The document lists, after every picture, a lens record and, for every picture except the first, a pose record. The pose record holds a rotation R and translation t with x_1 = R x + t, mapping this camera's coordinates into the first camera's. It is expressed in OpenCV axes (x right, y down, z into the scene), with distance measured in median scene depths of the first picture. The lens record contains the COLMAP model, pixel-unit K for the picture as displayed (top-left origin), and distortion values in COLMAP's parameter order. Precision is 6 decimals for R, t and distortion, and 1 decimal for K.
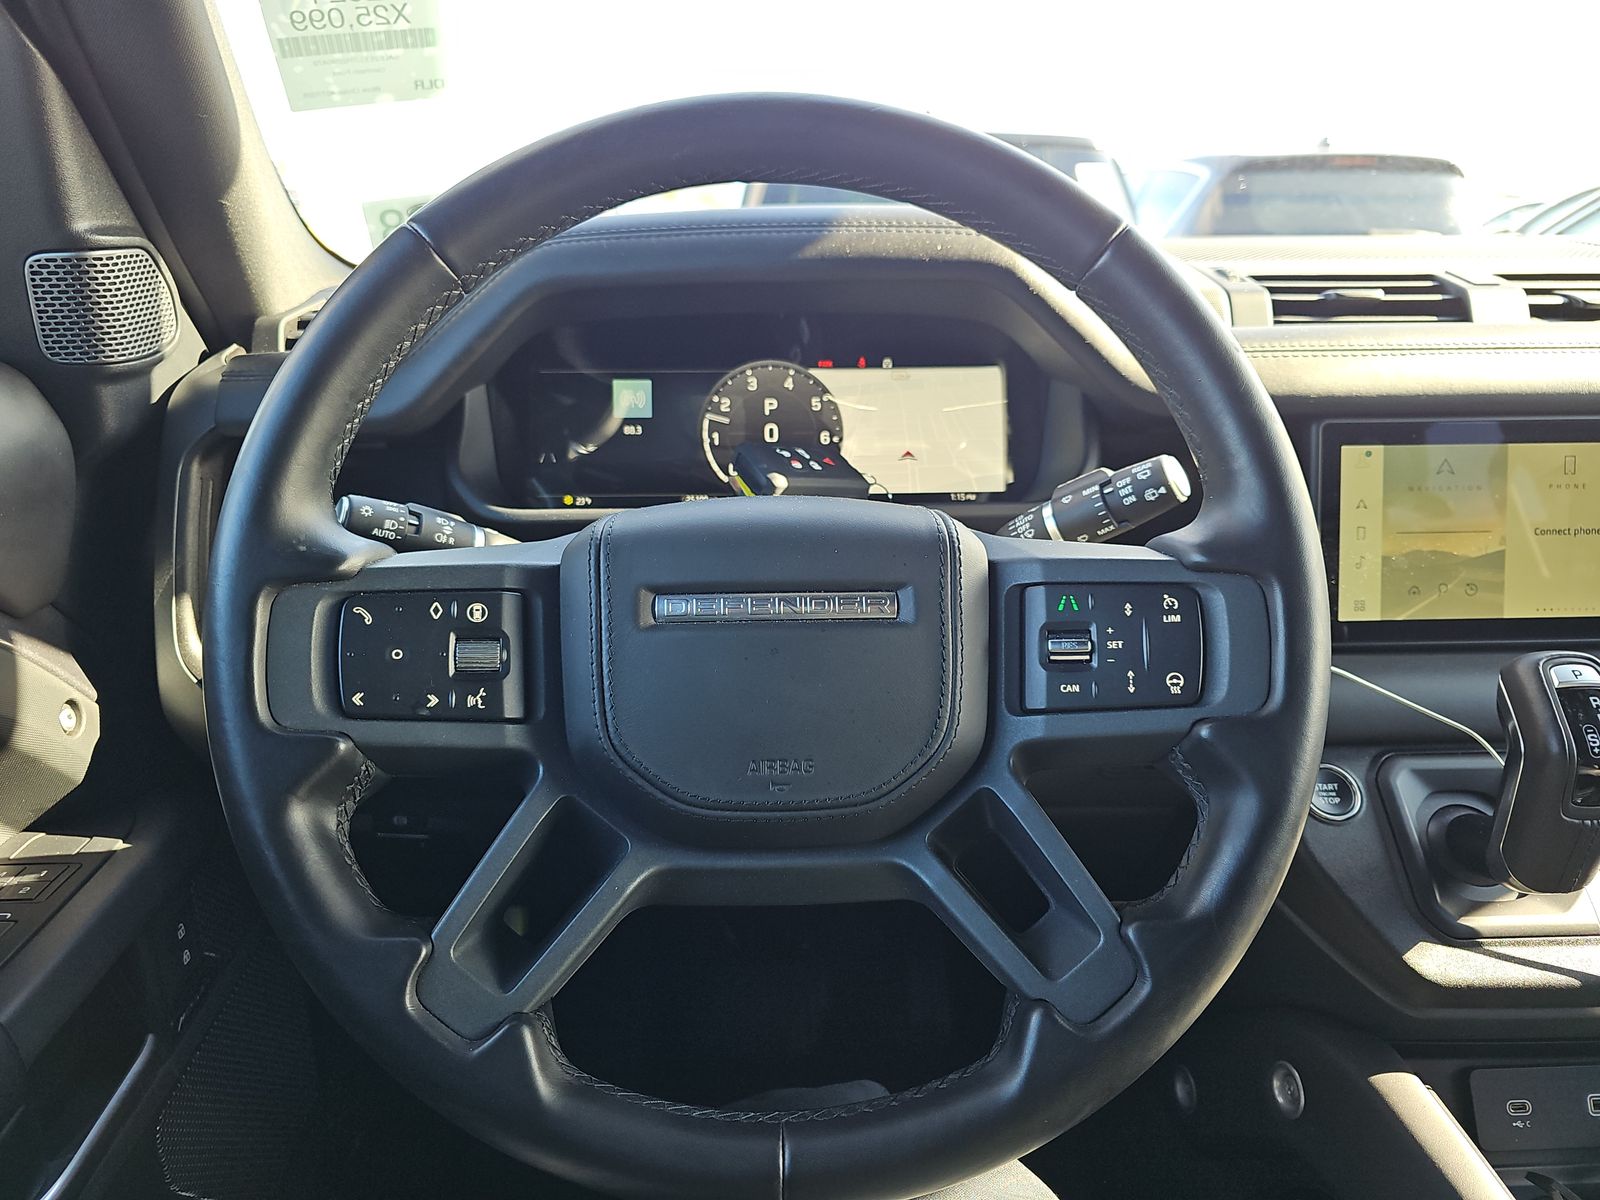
lens RADIAL K [[1065.2, 0, 800.0], [0, 1065.2, 600.0], [0, 0, 1]] dist [-0.003717, -0.000464]
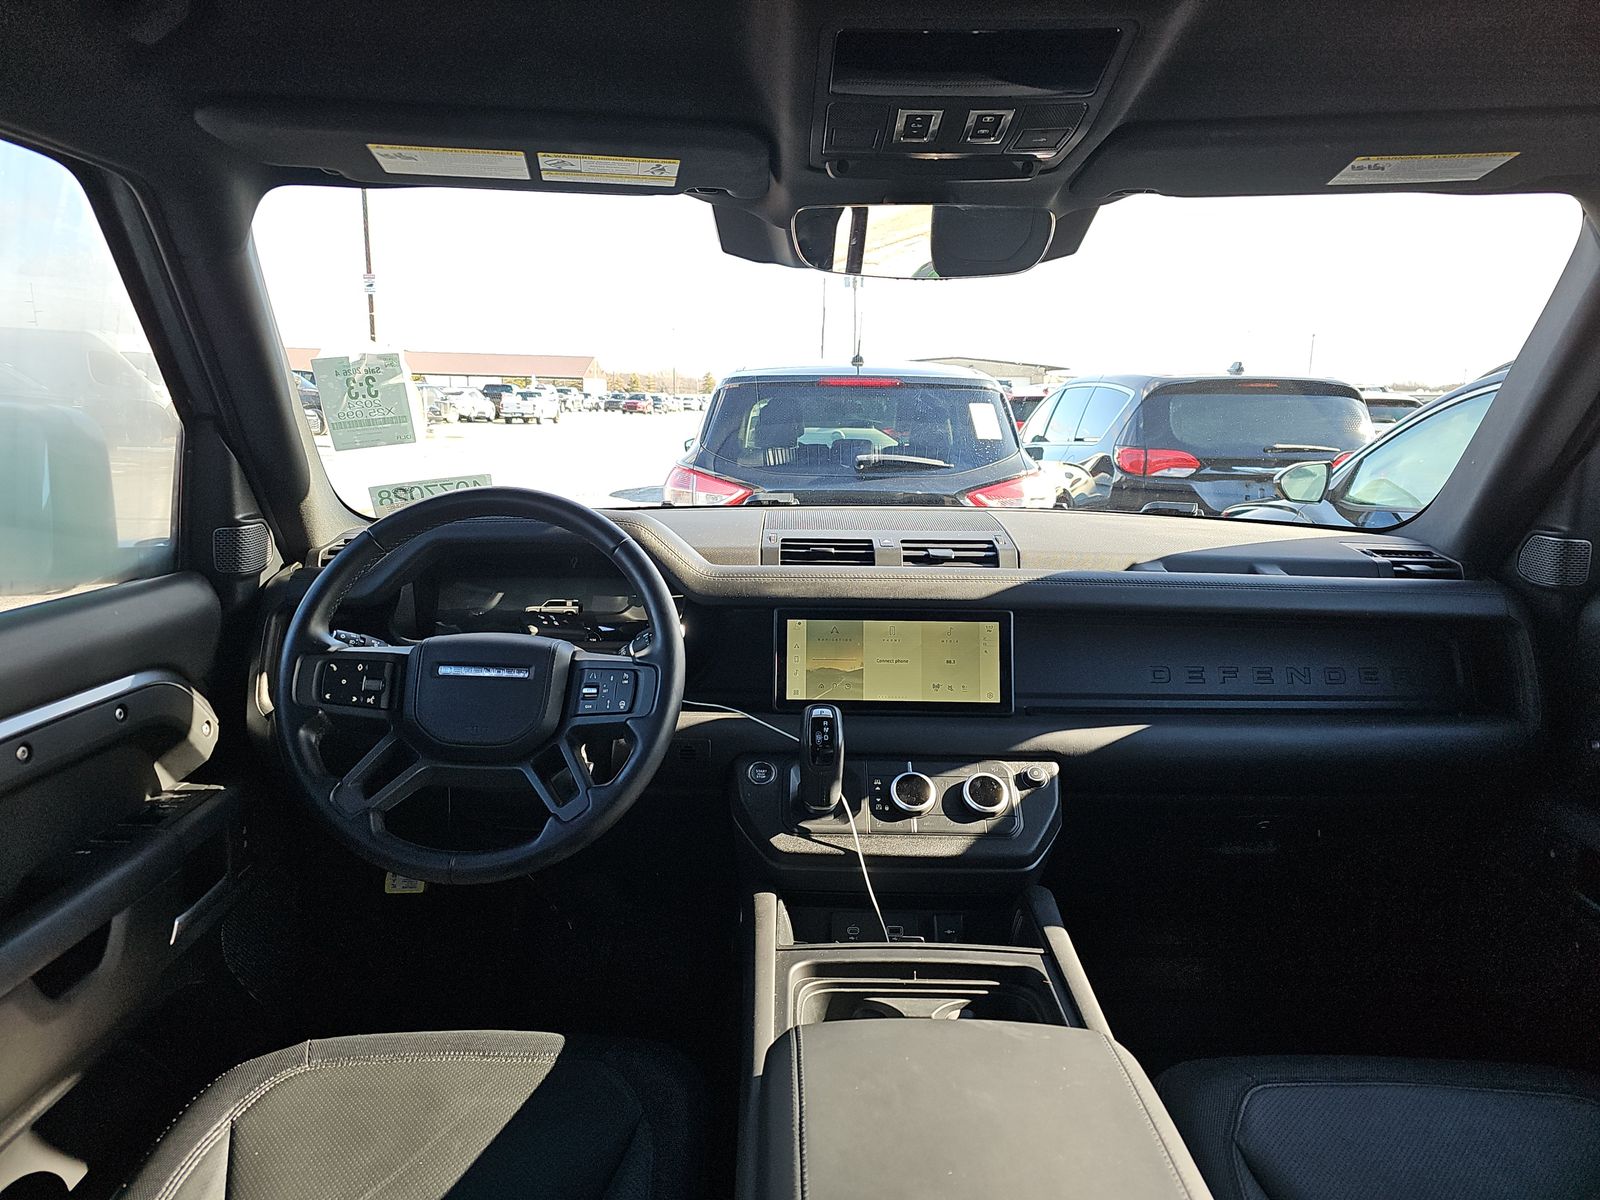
lens RADIAL K [[1079.7, 0, 800.0], [0, 1079.7, 600.0], [0, 0, 1]] dist [0.025031, 0.000000]
pose [[0.998894, 0.020055, -0.042517, 0.644060], [-0.026632, 0.986713, -0.160278, 0.176798], [0.038738, 0.161233, 0.986156, -1.240335]]
